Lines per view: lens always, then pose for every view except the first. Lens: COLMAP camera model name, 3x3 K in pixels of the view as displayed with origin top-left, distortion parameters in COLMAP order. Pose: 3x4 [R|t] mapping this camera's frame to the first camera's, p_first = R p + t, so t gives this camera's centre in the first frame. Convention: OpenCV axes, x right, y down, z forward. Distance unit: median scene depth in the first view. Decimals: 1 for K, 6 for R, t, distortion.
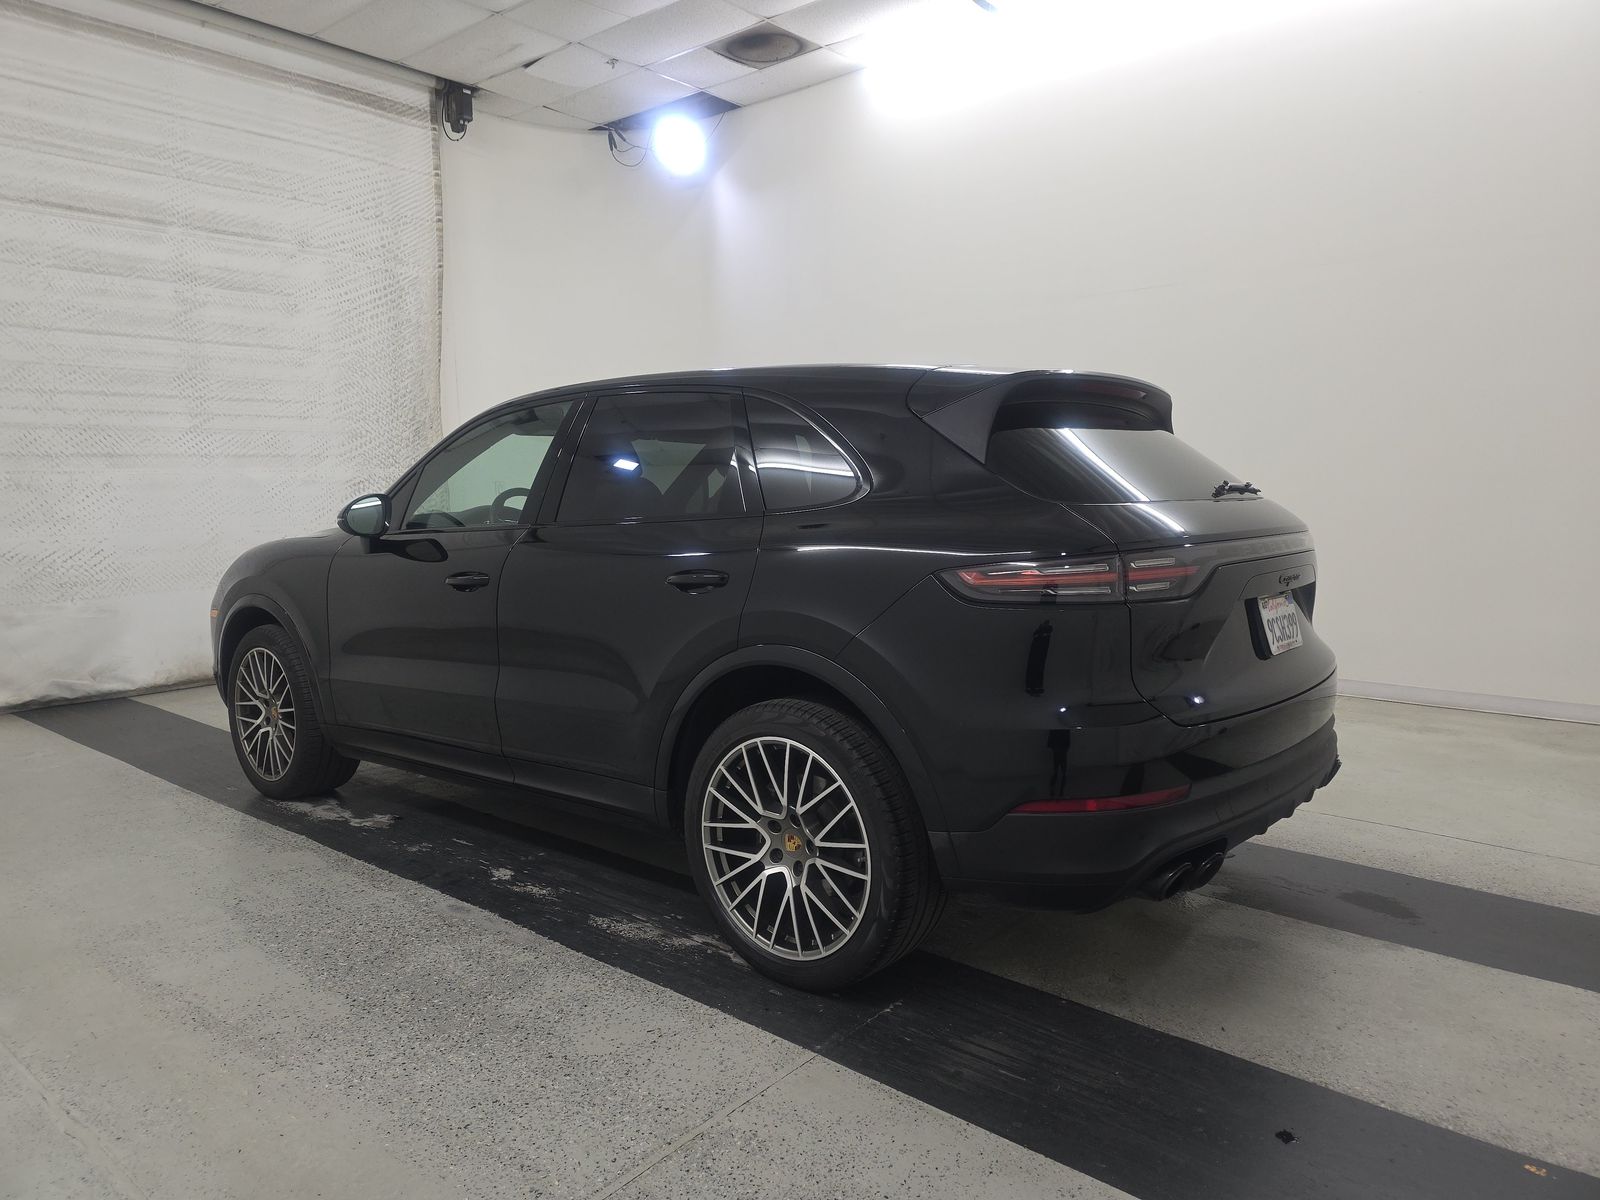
lens RADIAL K [[1099.5, 0, 795.3], [0, 1099.5, 589.6], [0, 0, 1]] dist [0.027011, -0.019504]
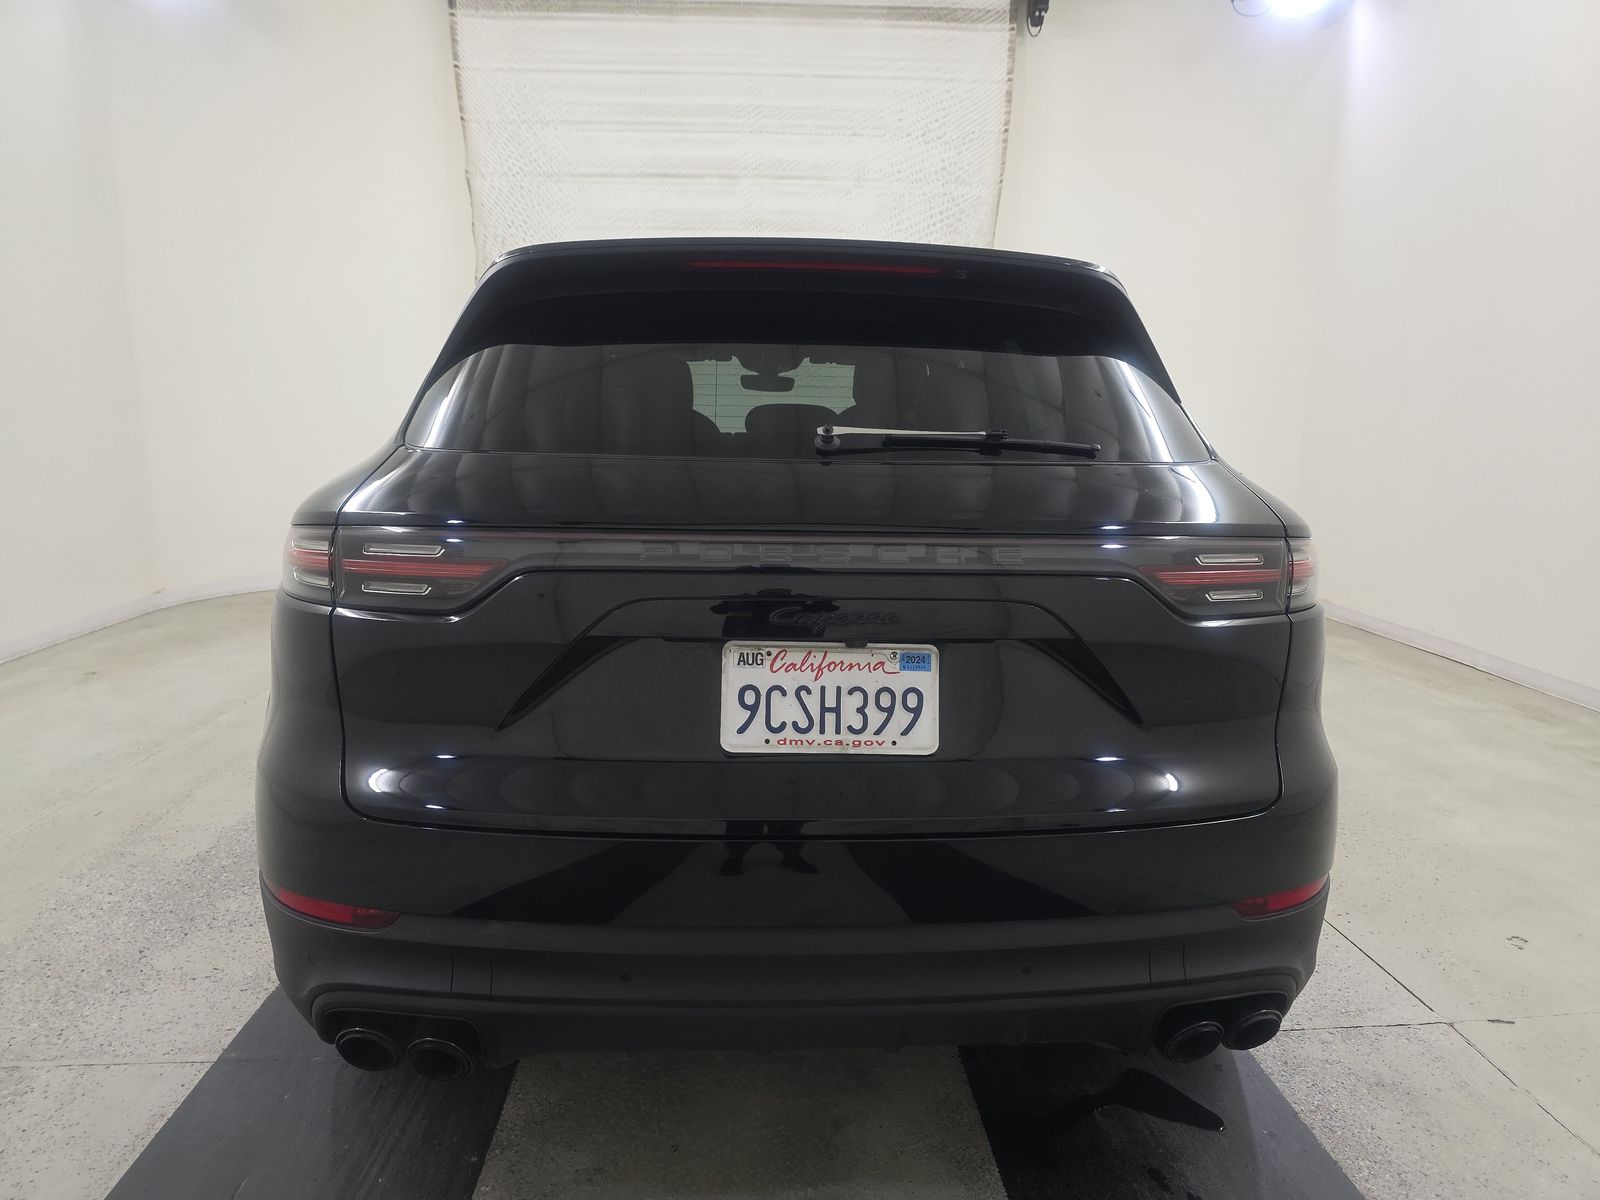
lens RADIAL K [[1099.5, 0, 798.2], [0, 1099.5, 605.7], [0, 0, 1]] dist [0.027011, -0.019504]
pose [[0.676501, 0.145437, -0.721938, 0.317203], [-0.091459, 0.989308, 0.113598, -0.029721], [0.730741, -0.010821, 0.682569, 0.250880]]
